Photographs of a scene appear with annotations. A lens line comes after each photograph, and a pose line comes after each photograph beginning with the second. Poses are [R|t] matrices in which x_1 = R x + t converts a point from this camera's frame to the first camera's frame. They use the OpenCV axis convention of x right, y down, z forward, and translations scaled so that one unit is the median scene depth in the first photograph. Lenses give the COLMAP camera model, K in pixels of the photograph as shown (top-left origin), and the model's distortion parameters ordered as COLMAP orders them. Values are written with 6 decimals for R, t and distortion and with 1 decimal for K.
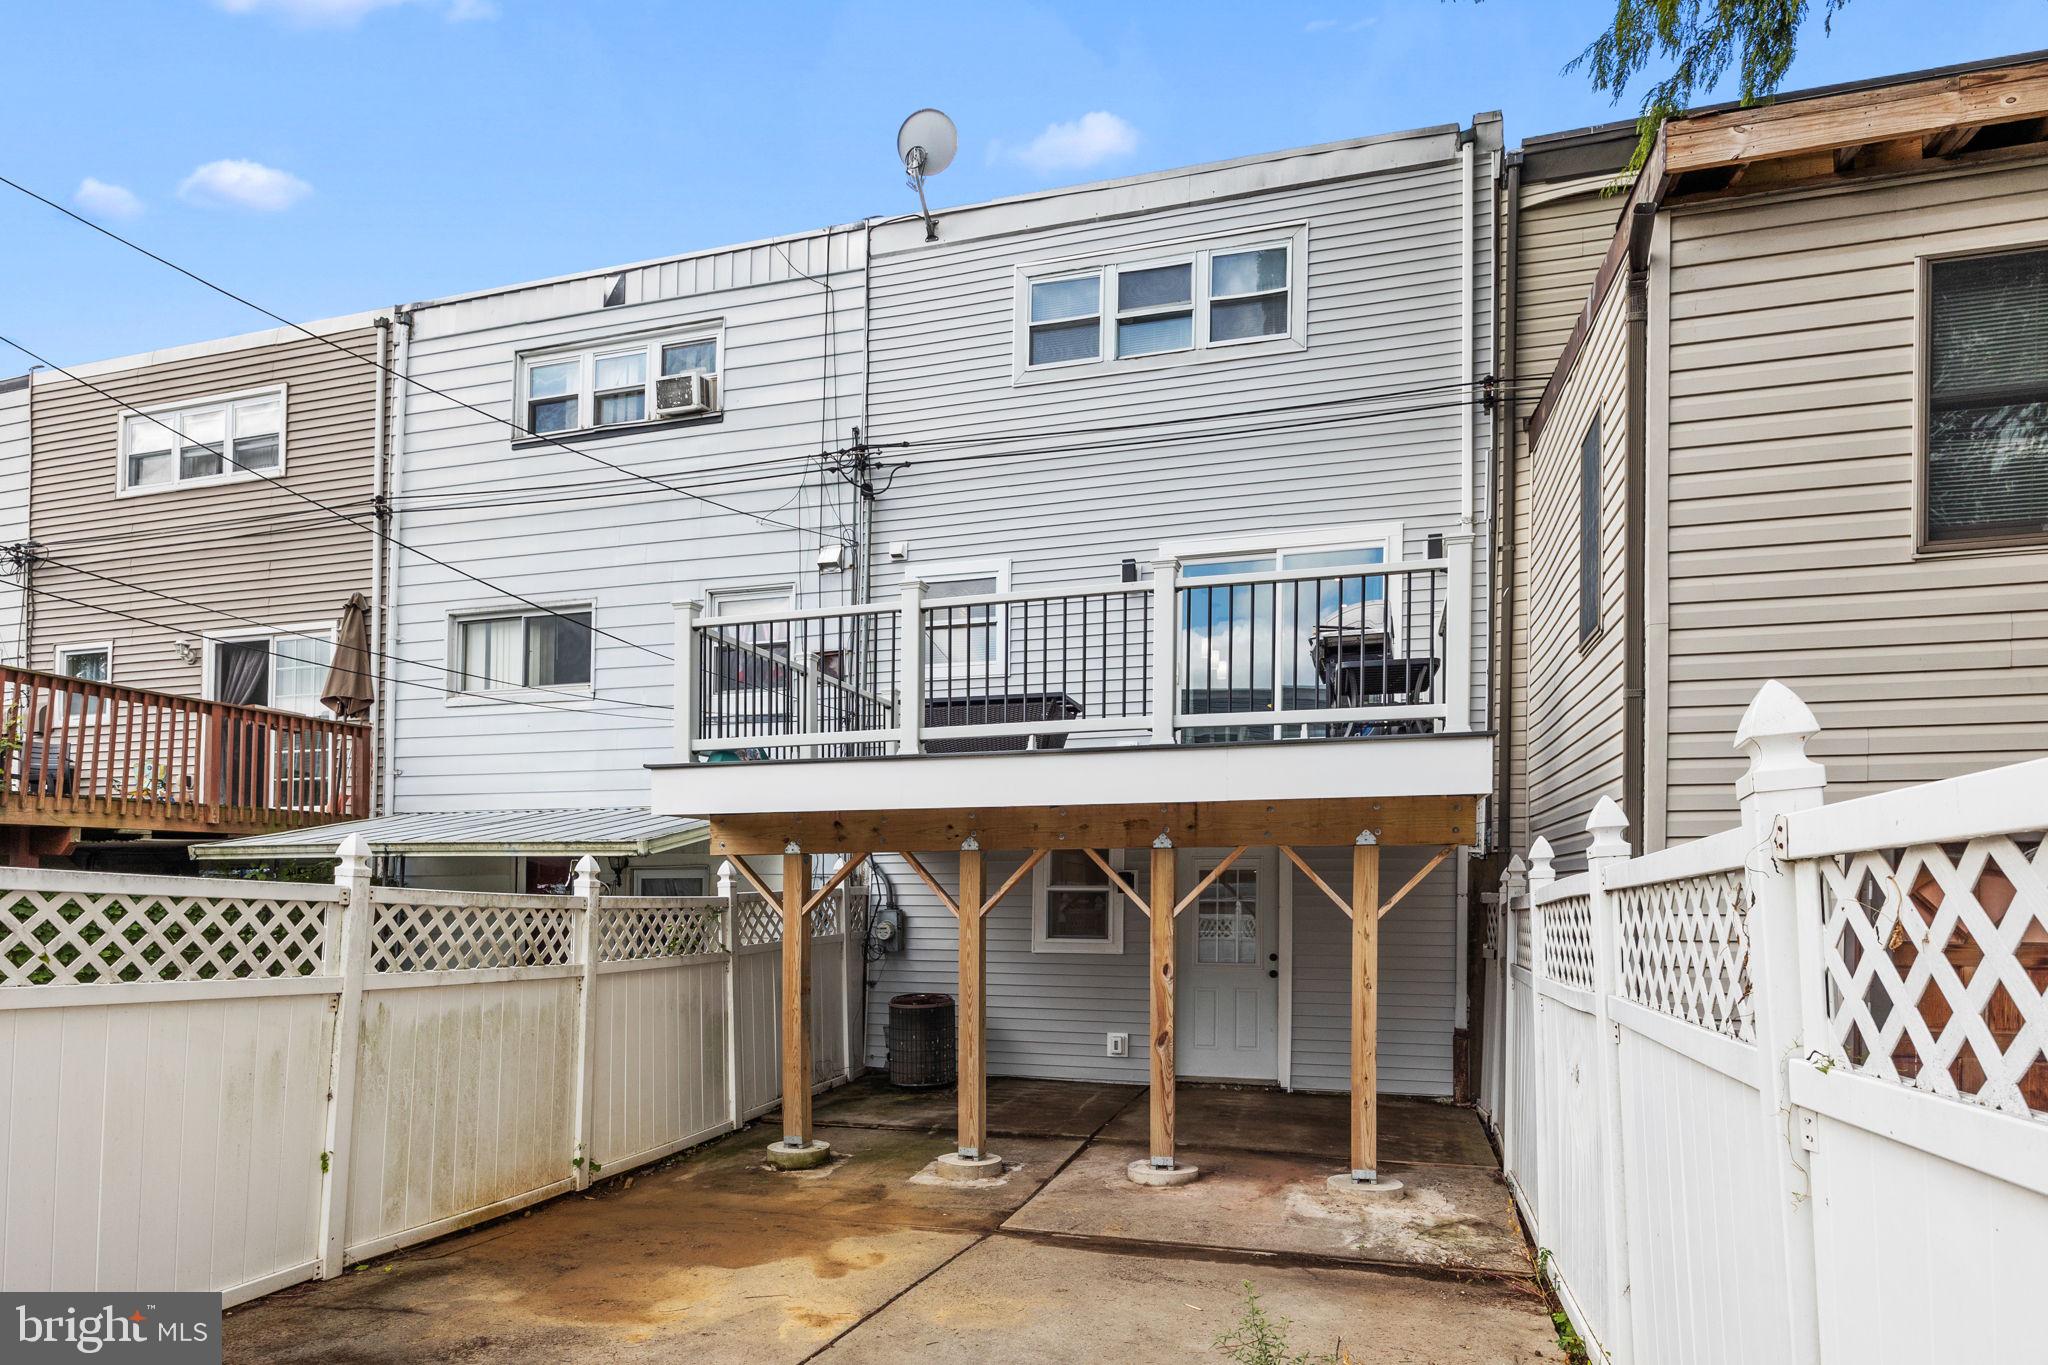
lens RADIAL K [[1158.2, 0, 1024.0], [0, 1158.2, 682.5], [0, 0, 1]] dist [-0.002490, -0.000449]
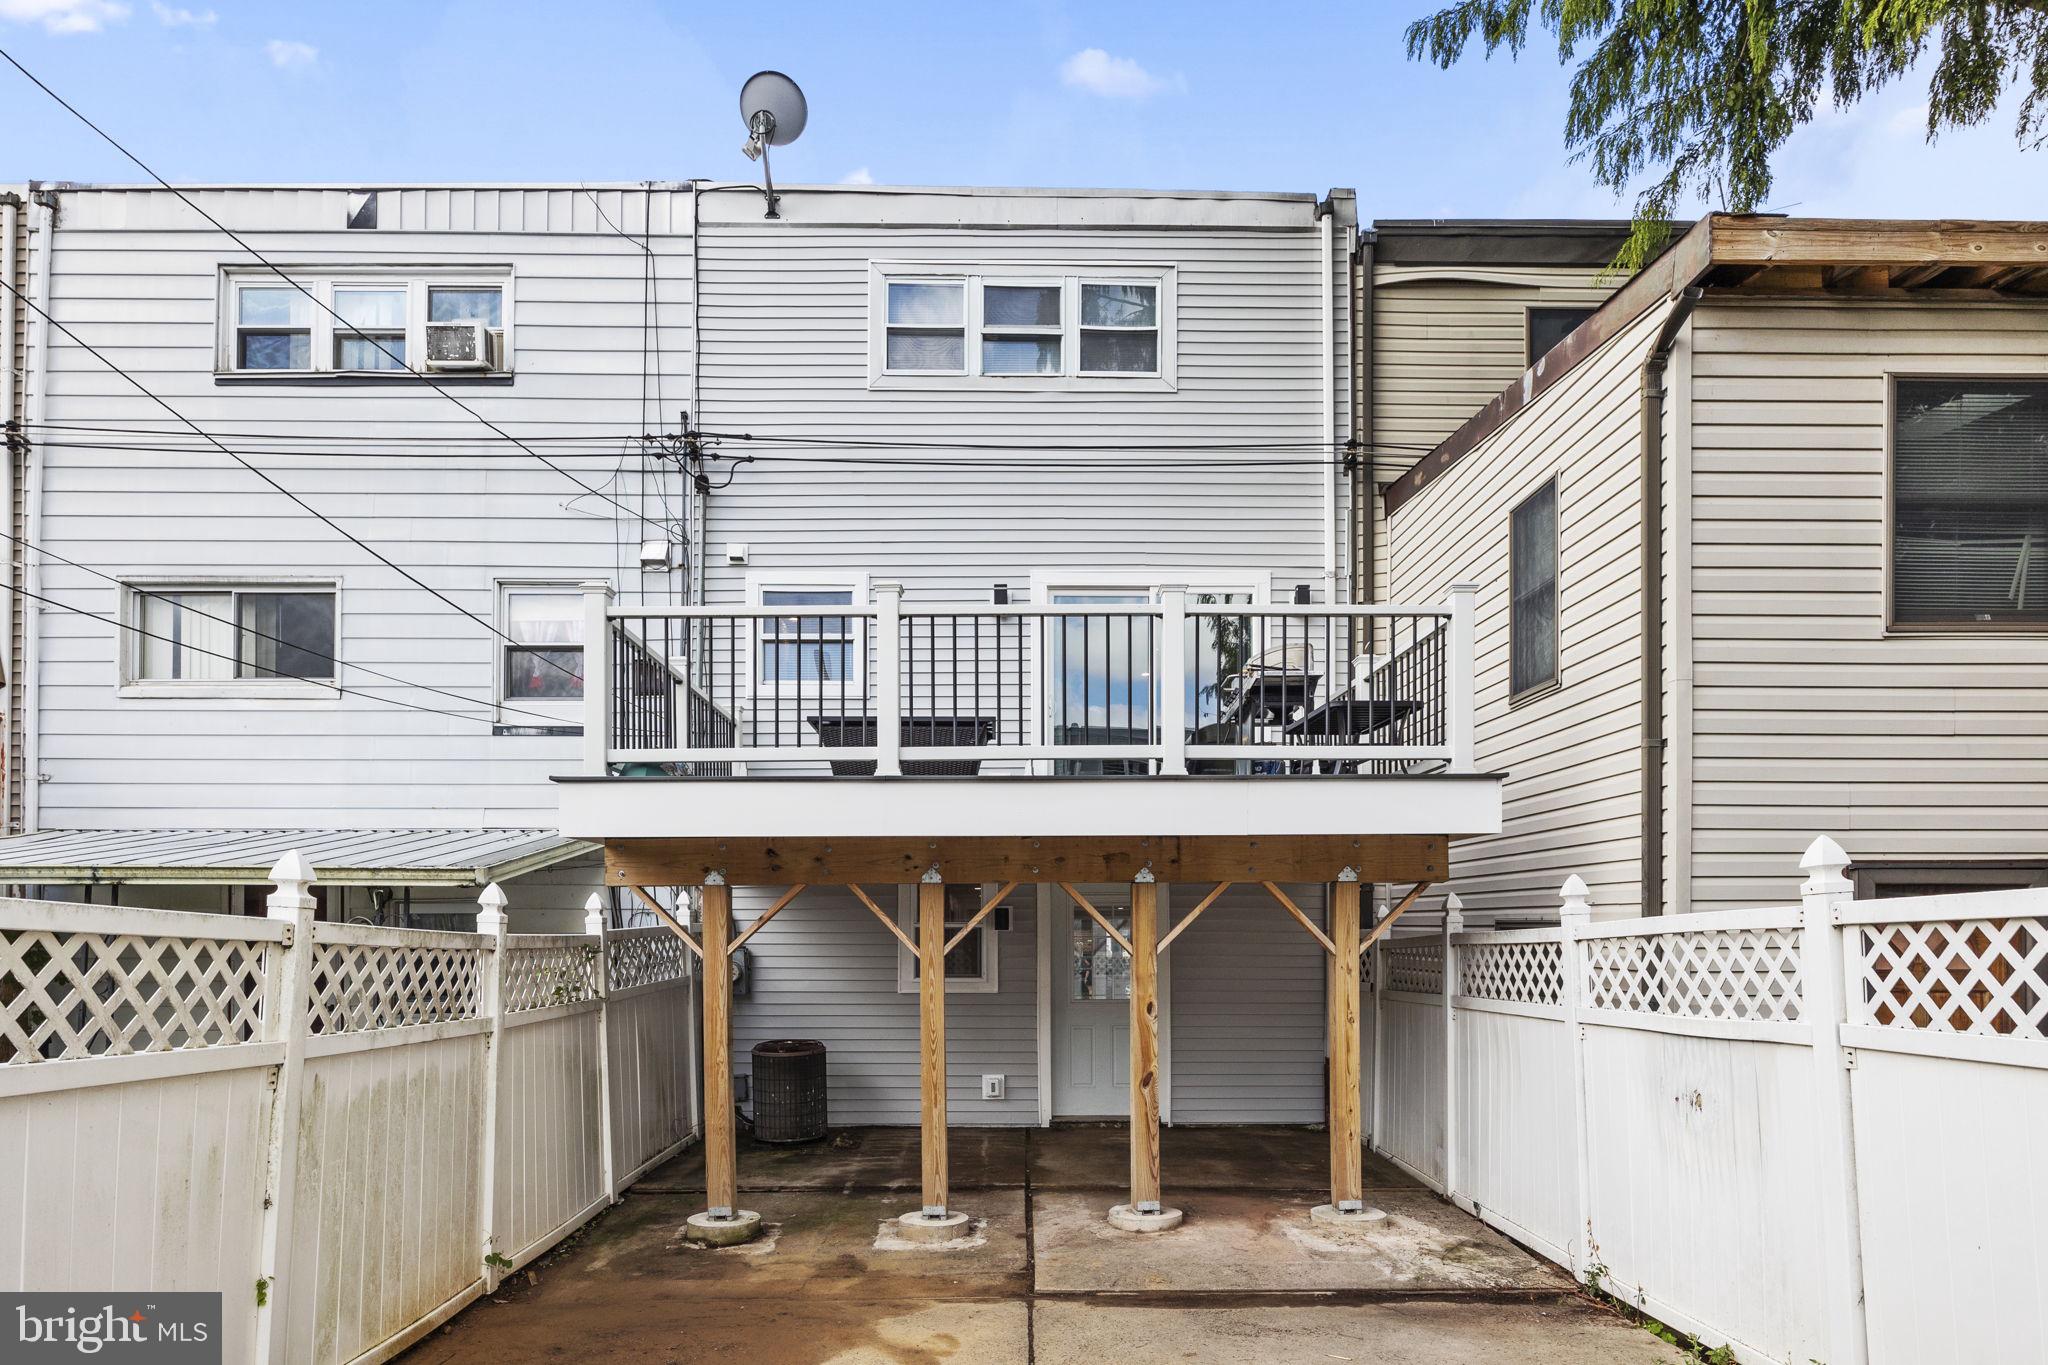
lens RADIAL K [[1159.2, 0, 1023.2], [0, 1159.2, 741.4], [0, 0, 1]] dist [-0.000794, -0.001454]
pose [[0.954185, 0.046505, 0.295580, -0.186391], [-0.051864, 0.998601, 0.010312, 0.014406], [-0.294687, -0.025169, 0.955262, 0.076836]]
